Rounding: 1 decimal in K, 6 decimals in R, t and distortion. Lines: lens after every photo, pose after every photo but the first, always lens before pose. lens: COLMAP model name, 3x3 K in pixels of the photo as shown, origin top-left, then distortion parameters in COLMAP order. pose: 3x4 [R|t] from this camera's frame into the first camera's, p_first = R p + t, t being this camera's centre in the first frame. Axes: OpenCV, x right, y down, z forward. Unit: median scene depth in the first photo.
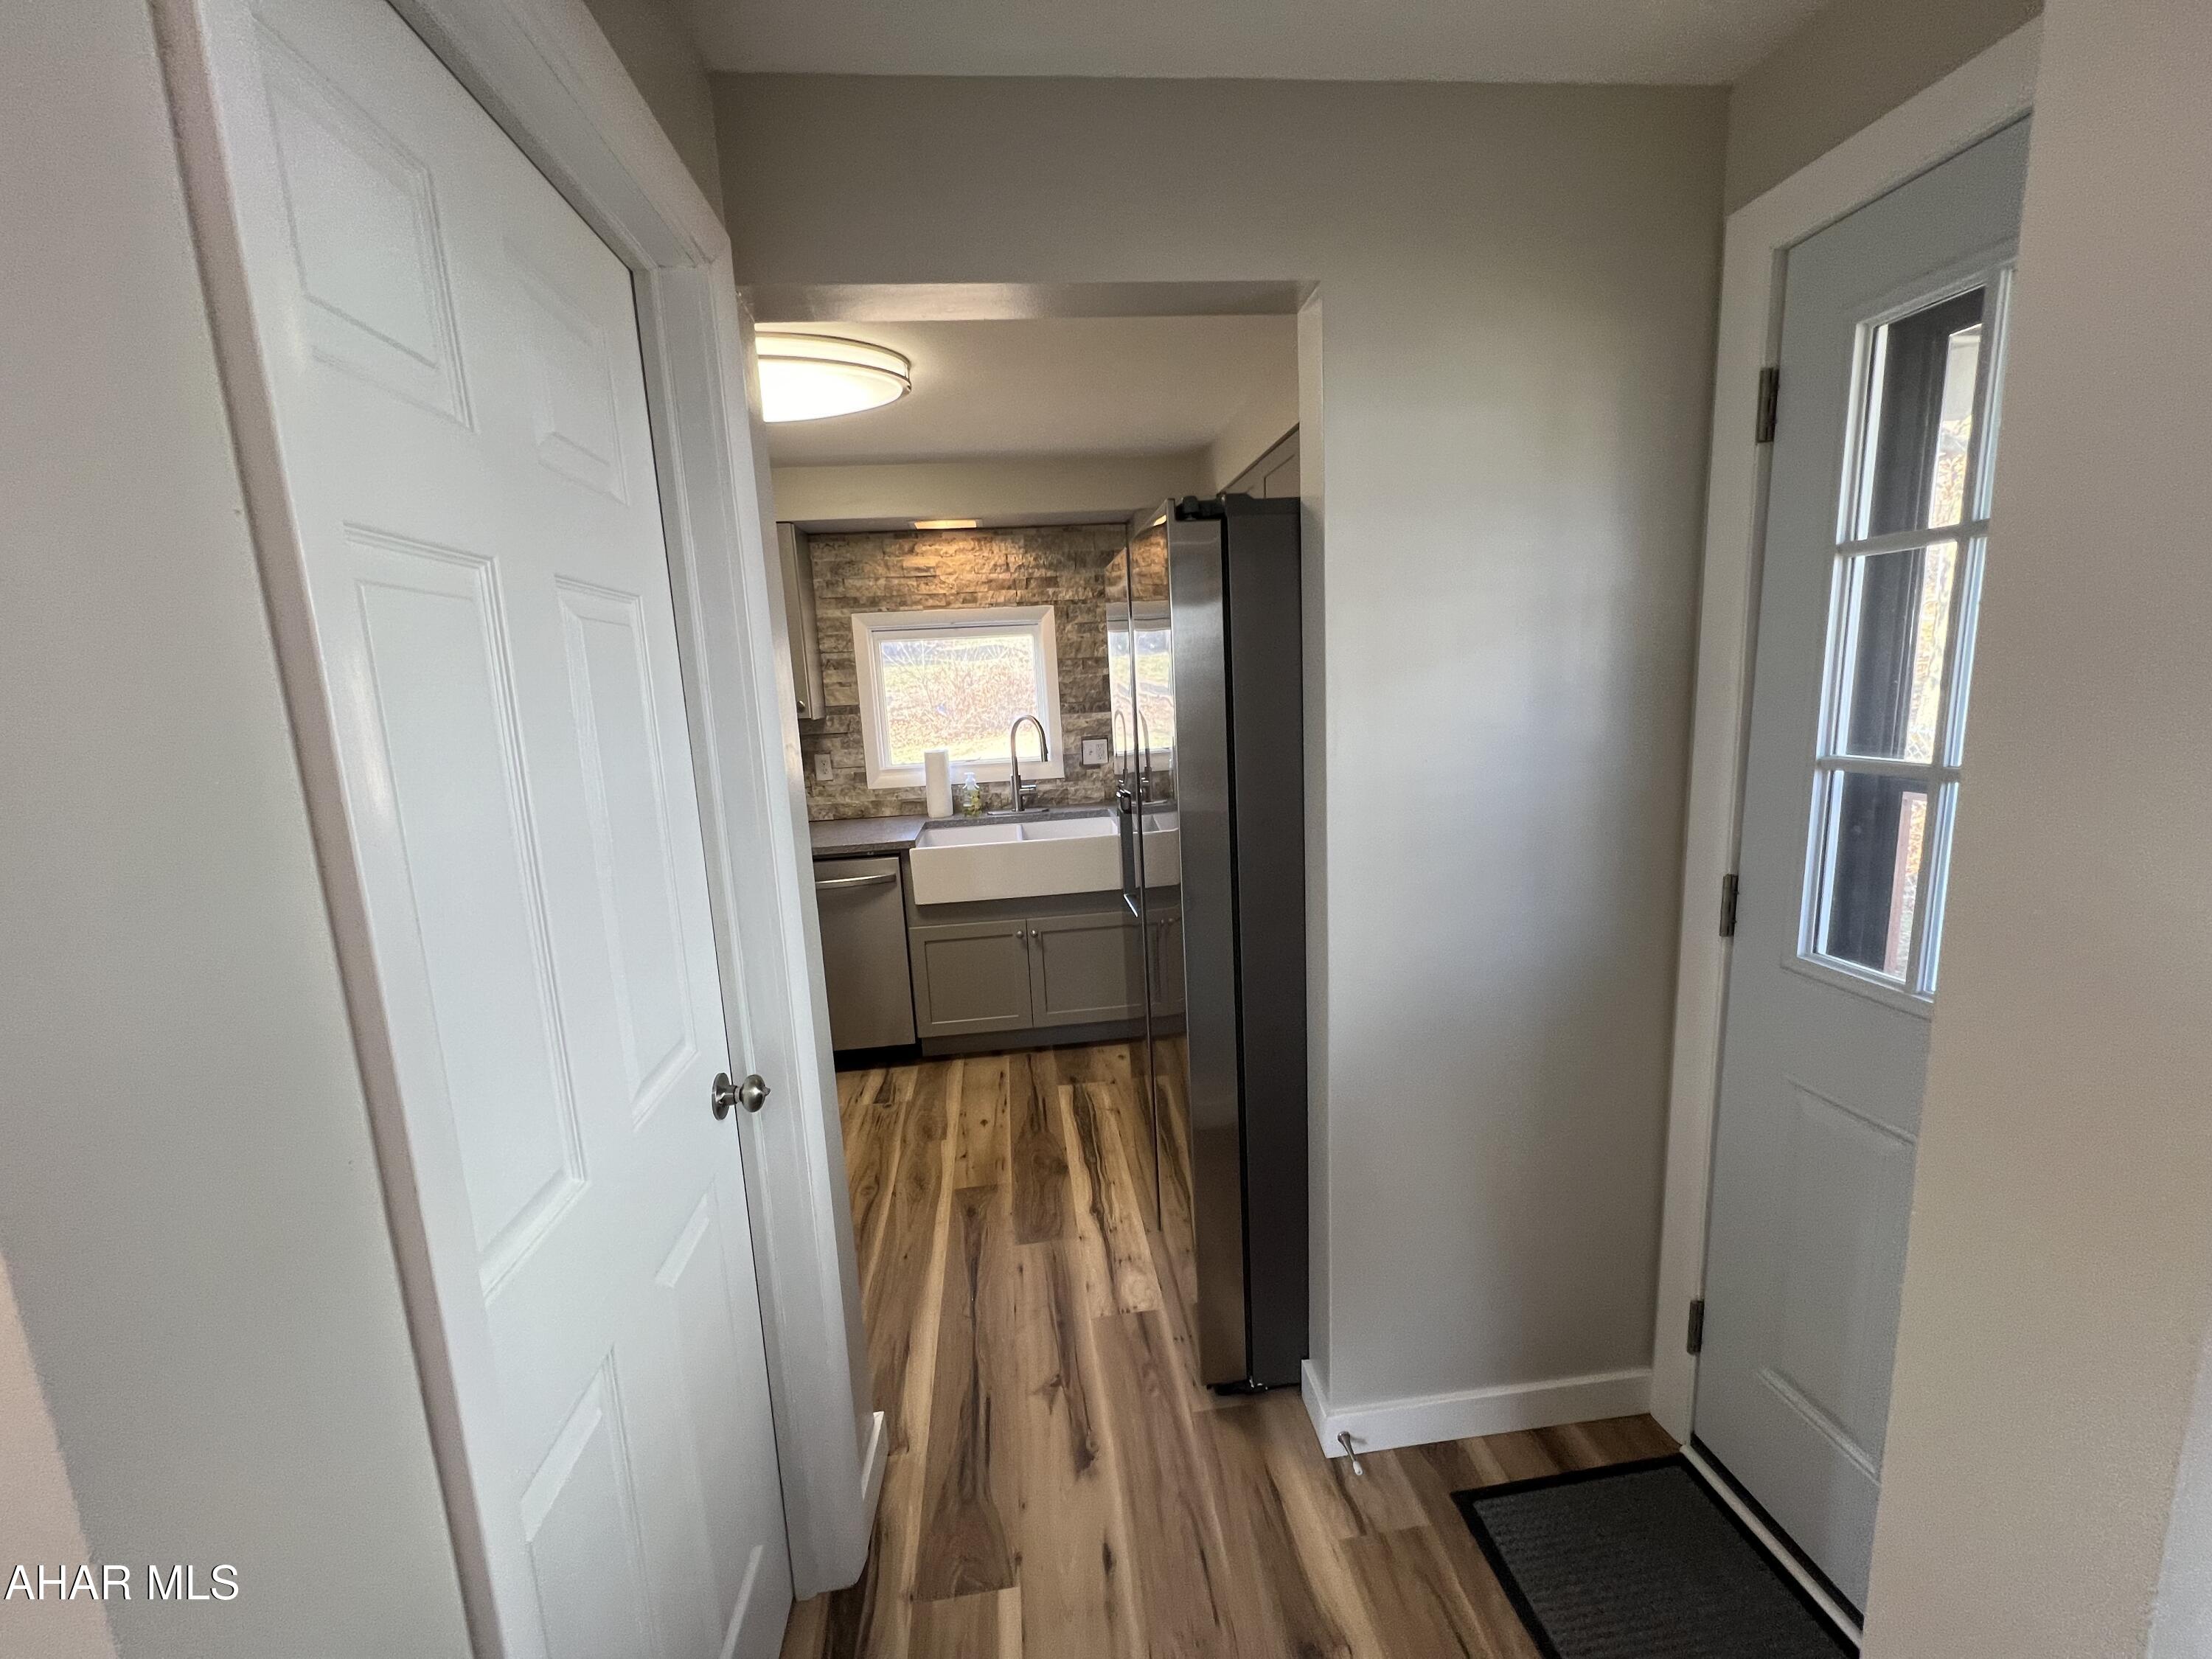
lens RADIAL K [[882.1, 0, 1102.5], [0, 882.1, 826.3], [0, 0, 1]] dist [-0.002154, 0.000288]
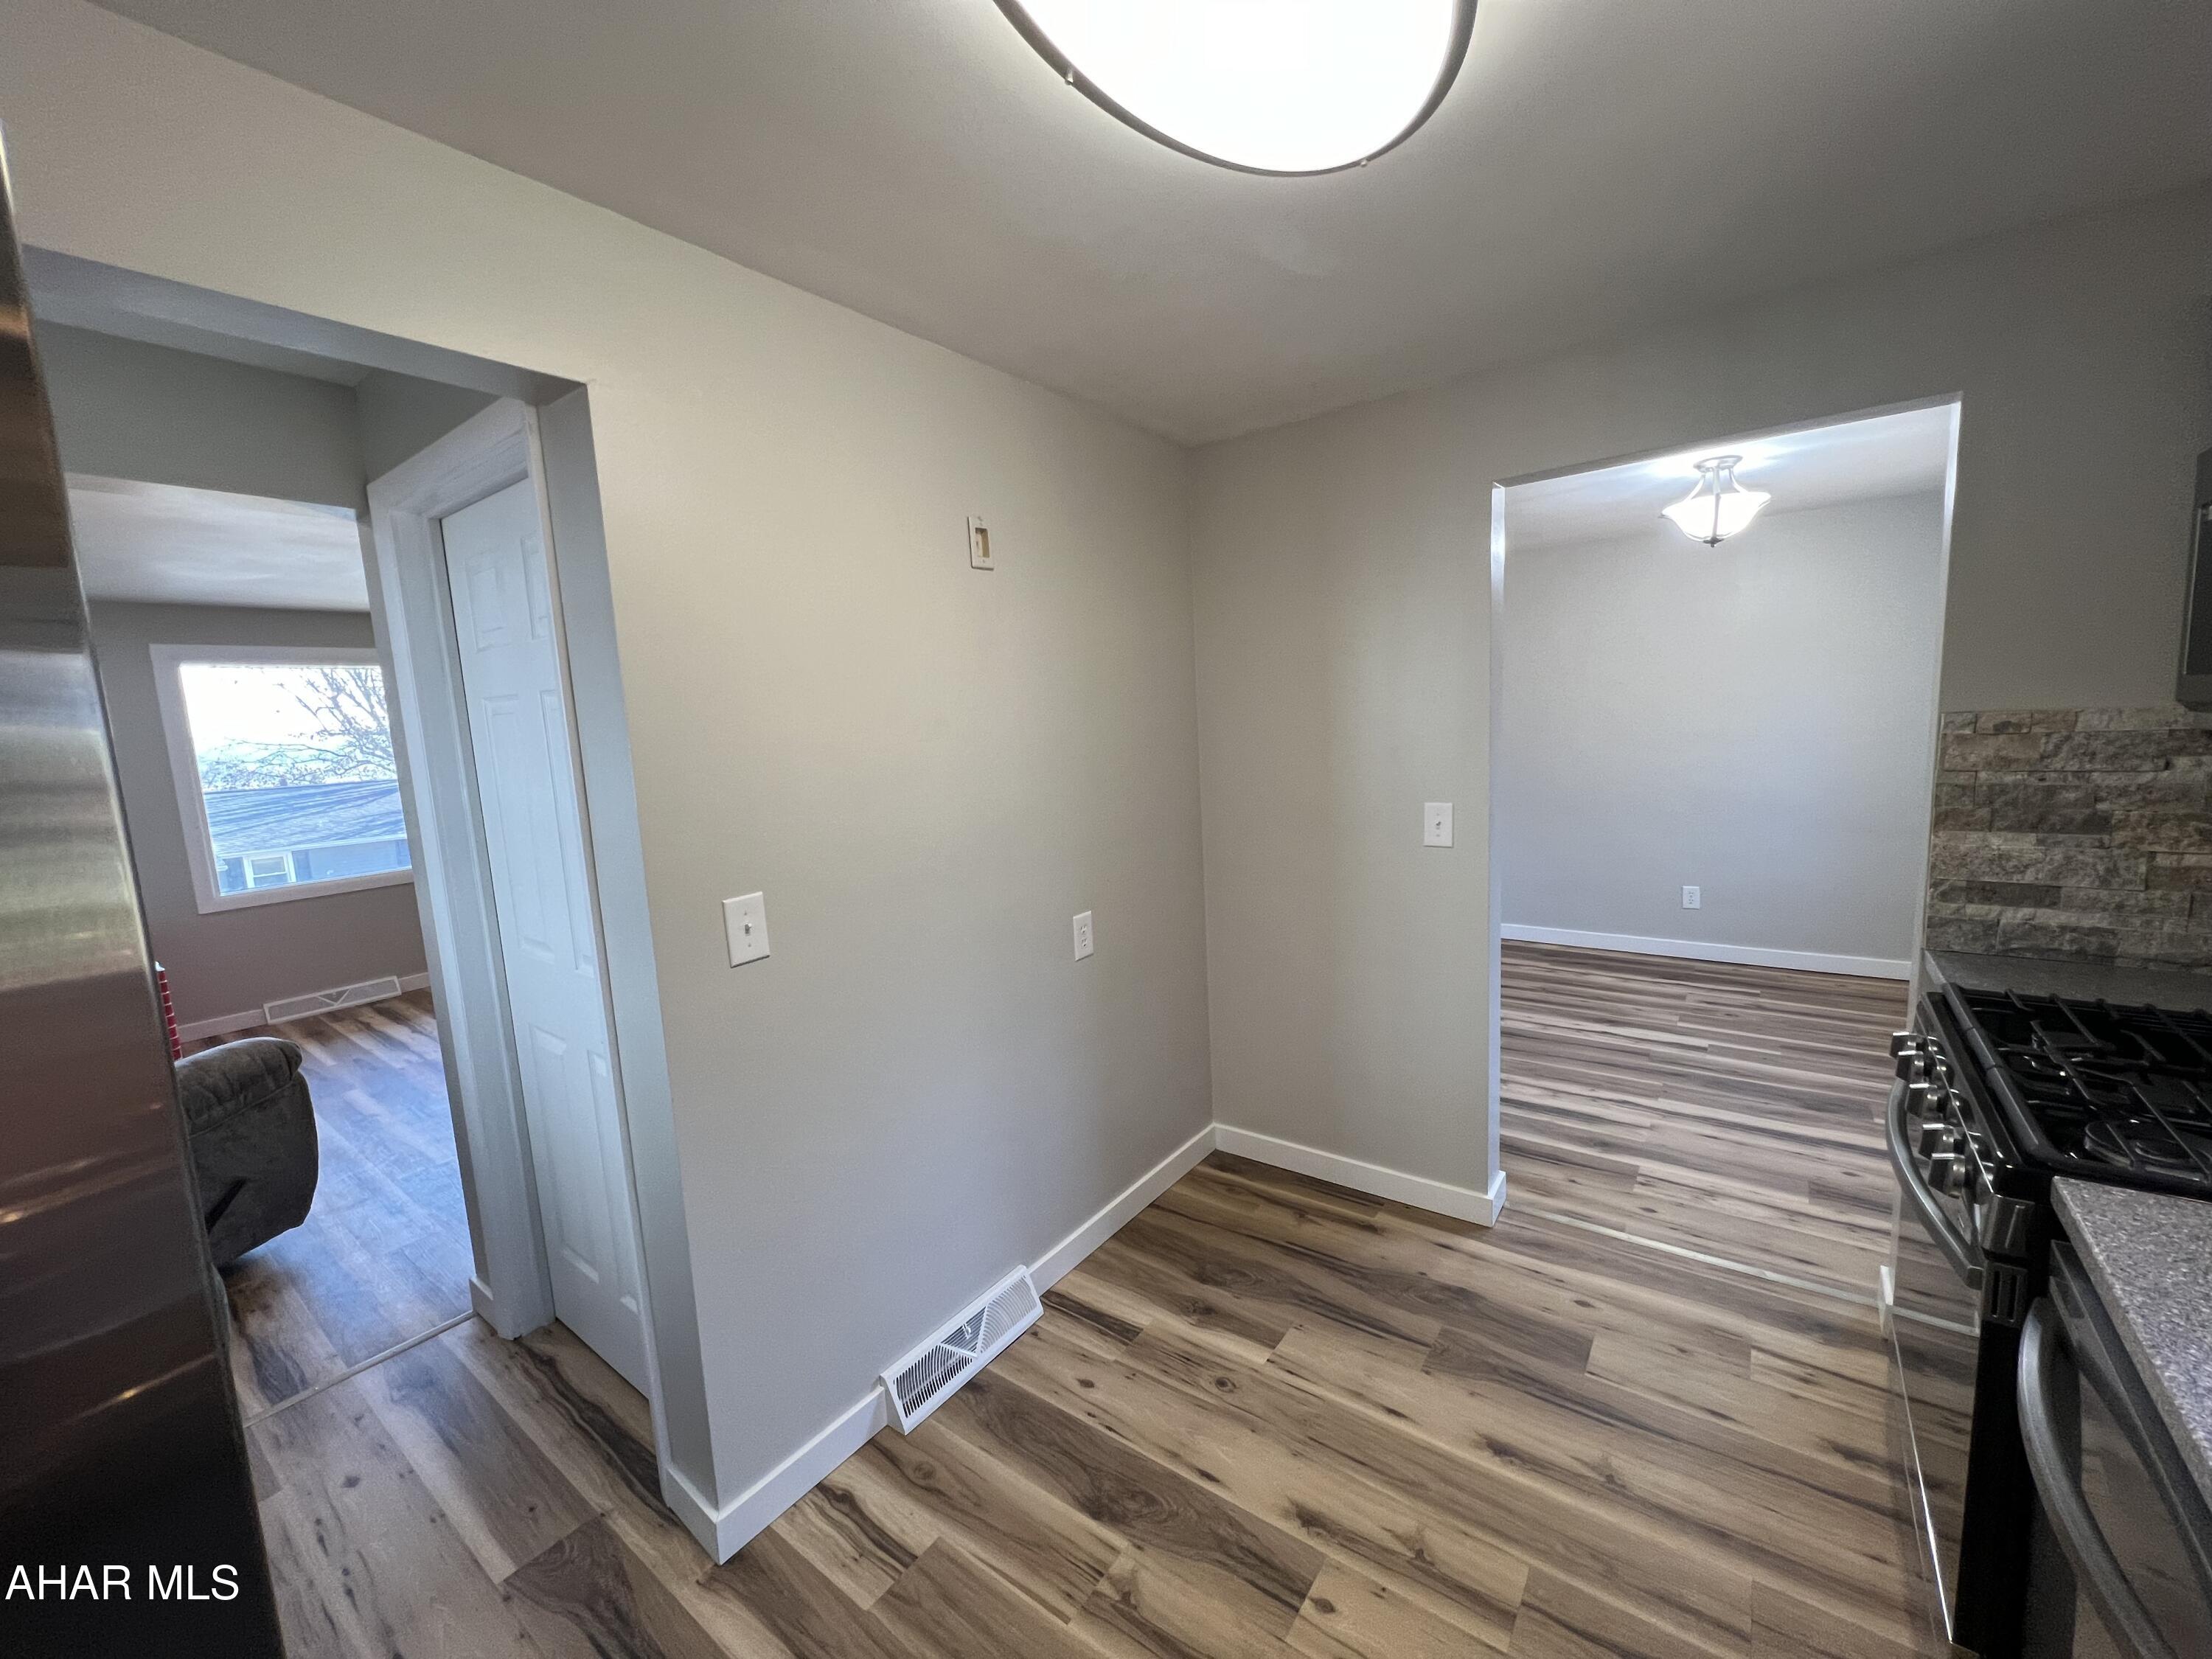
lens RADIAL K [[882.1, 0, 1102.5], [0, 882.1, 826.3], [0, 0, 1]] dist [-0.002154, 0.000288]
pose [[-0.680747, 0.177926, -0.710582, 0.000701], [-0.035983, 0.960759, 0.275042, -0.141371], [0.731635, 0.212803, -0.647631, 0.794792]]
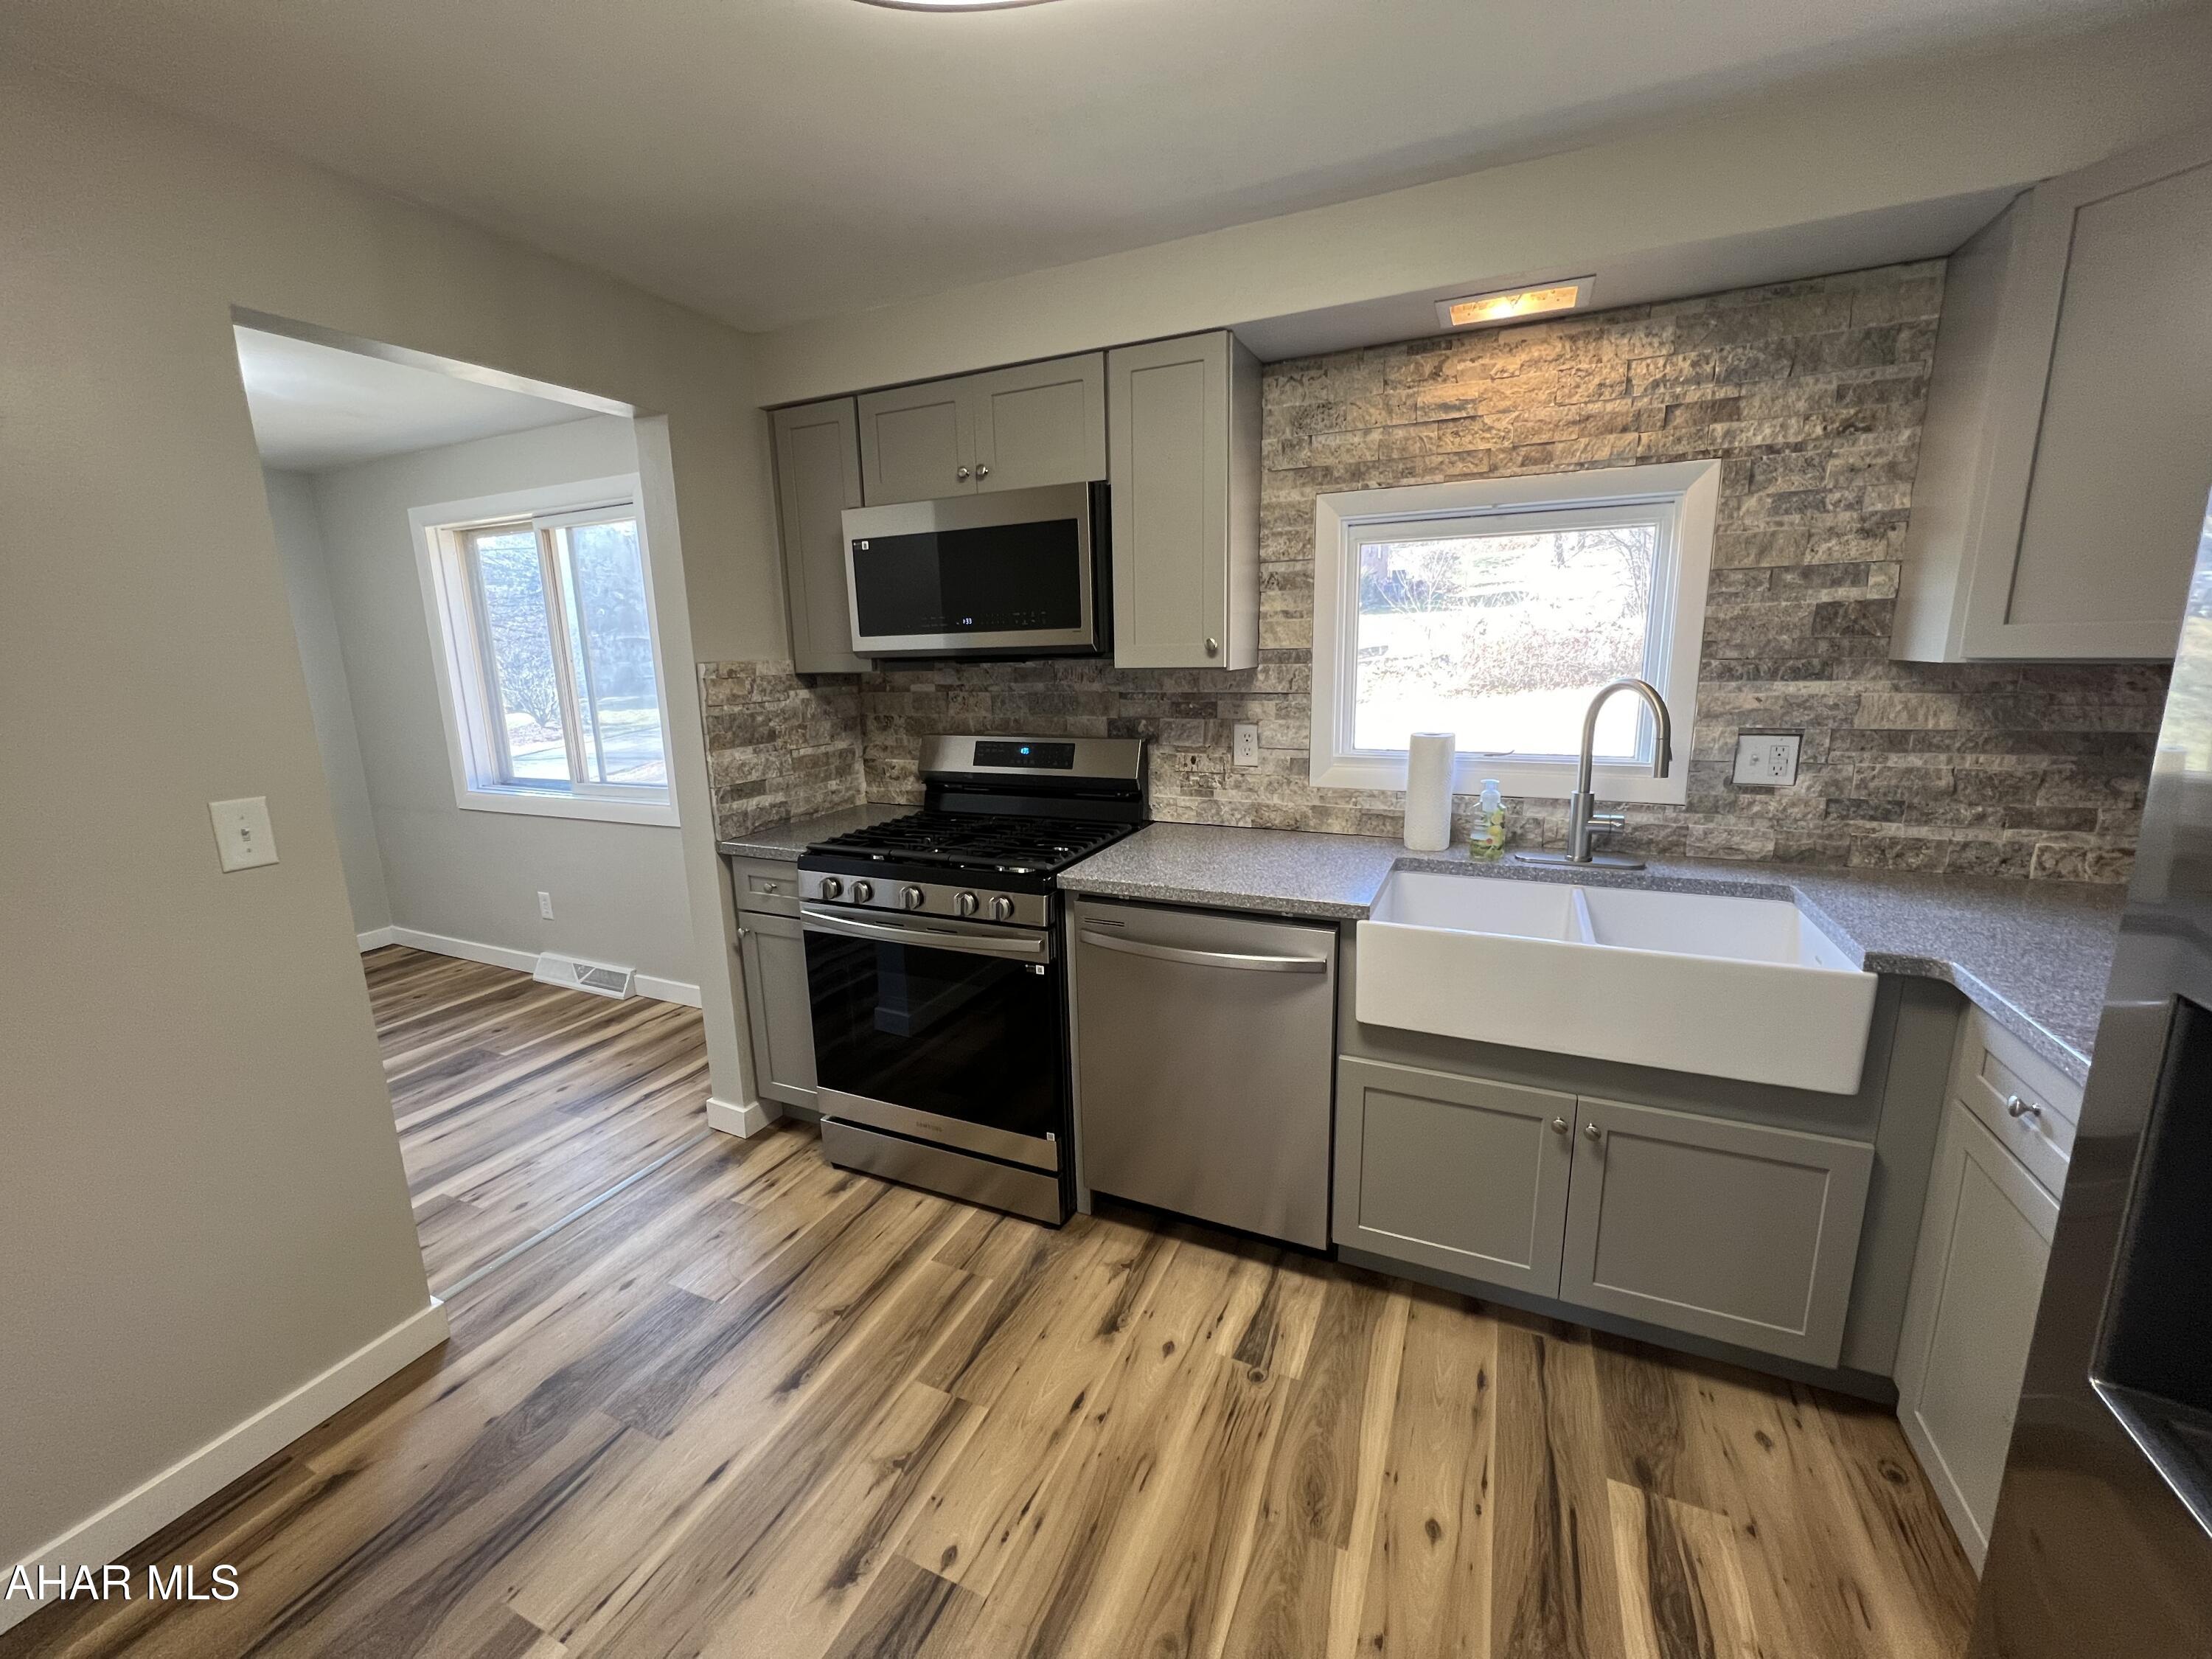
lens RADIAL K [[882.1, 0, 1102.5], [0, 882.1, 826.3], [0, 0, 1]] dist [-0.002154, 0.000288]
pose [[0.857375, 0.133611, -0.497047, -0.081134], [-0.104976, 0.990813, 0.085264, -0.053214], [0.503873, -0.020925, 0.863524, 0.401029]]
